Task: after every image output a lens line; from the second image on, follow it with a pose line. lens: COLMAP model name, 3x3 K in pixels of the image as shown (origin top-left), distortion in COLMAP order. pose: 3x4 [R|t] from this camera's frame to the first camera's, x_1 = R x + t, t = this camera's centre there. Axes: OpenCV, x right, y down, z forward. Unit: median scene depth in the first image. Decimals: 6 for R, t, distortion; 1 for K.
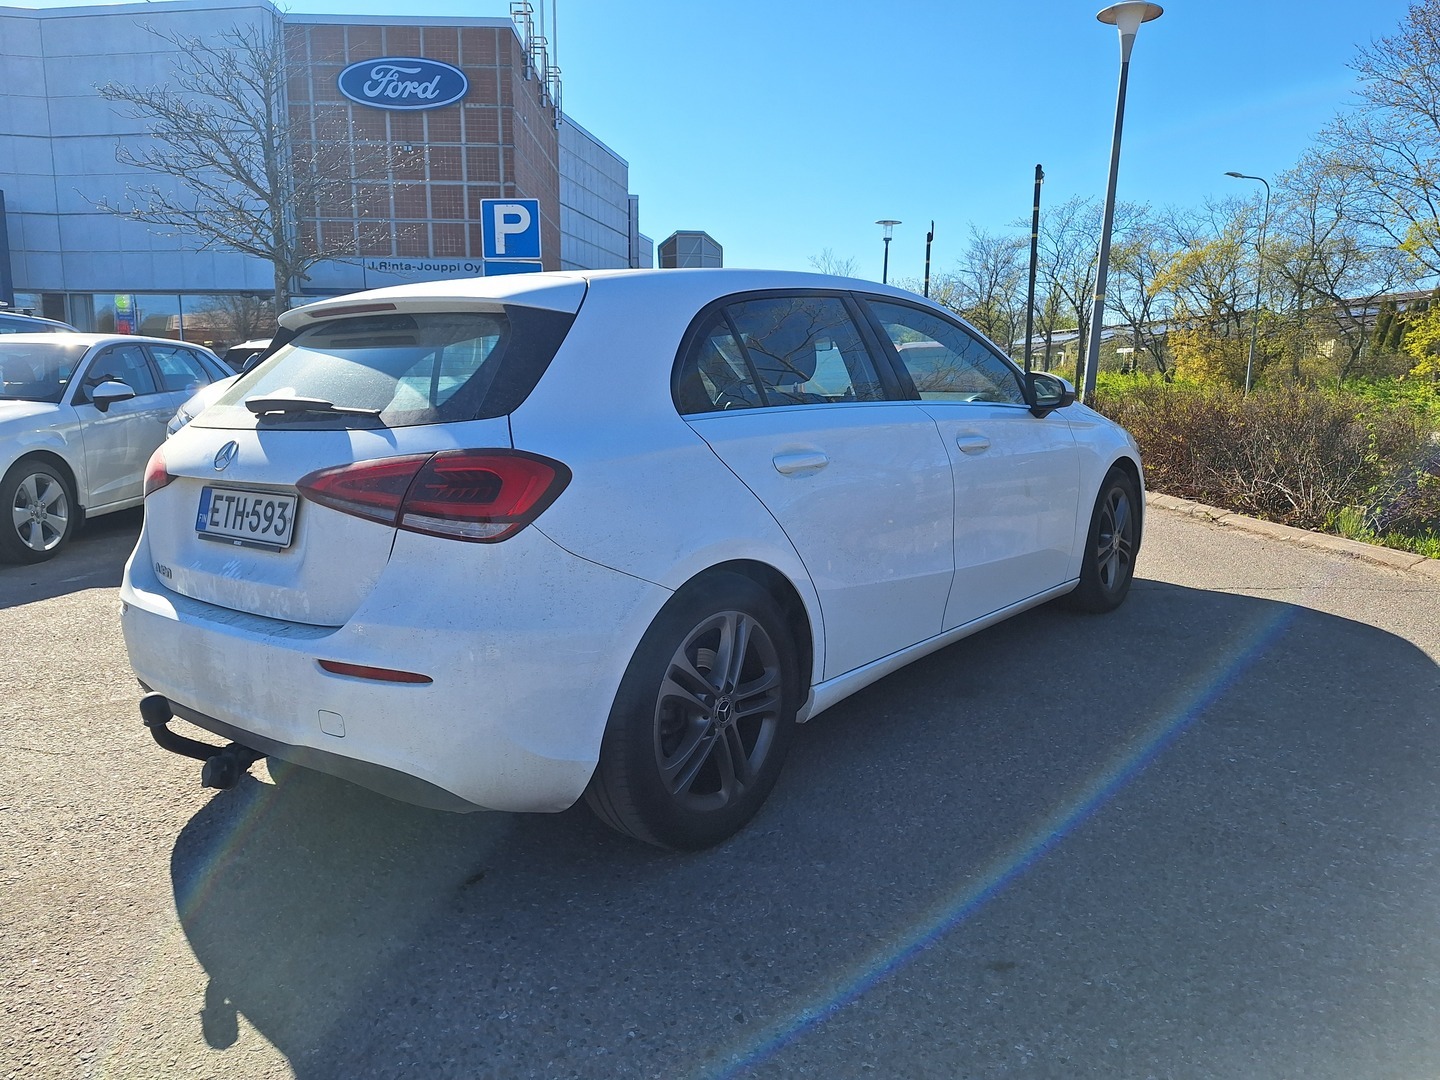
lens RADIAL K [[974.1, 0, 720.0], [0, 974.1, 540.0], [0, 0, 1]] dist [0.000934, -0.001935]
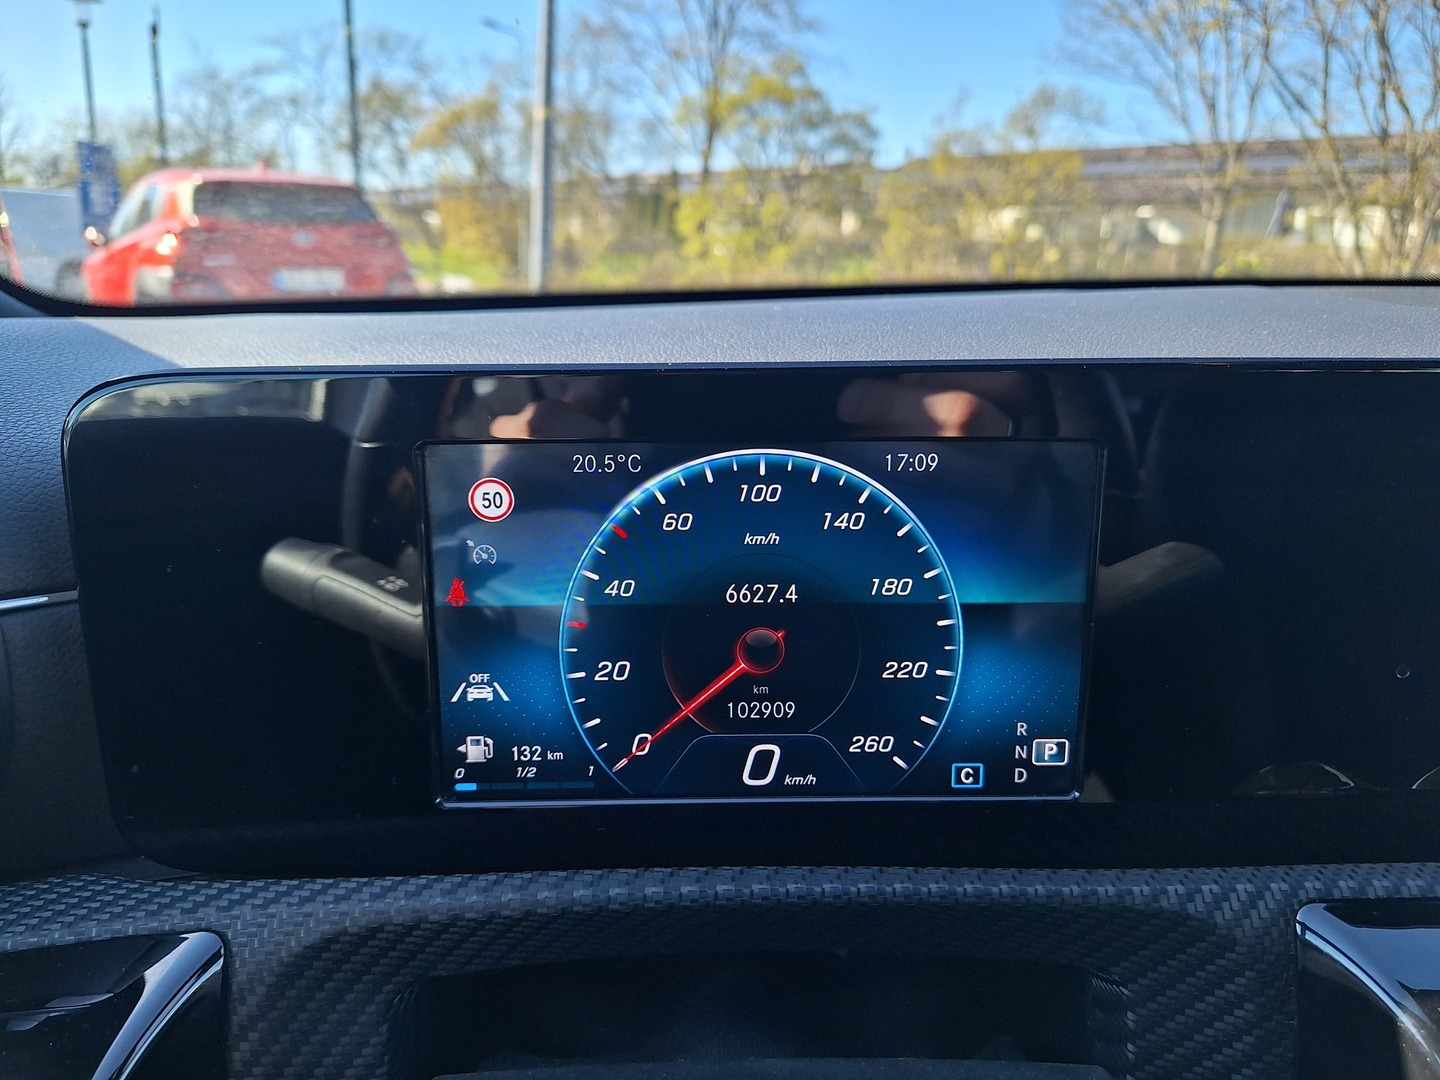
lens RADIAL K [[1075.6, 0, 720.0], [0, 1075.6, 540.0], [0, 0, 1]] dist [0.003178, 0.002555]
pose [[0.776186, -0.142209, 0.614257, 0.090220], [0.079115, 0.988499, 0.128880, -0.294367], [-0.625520, -0.051438, 0.778511, 1.940155]]
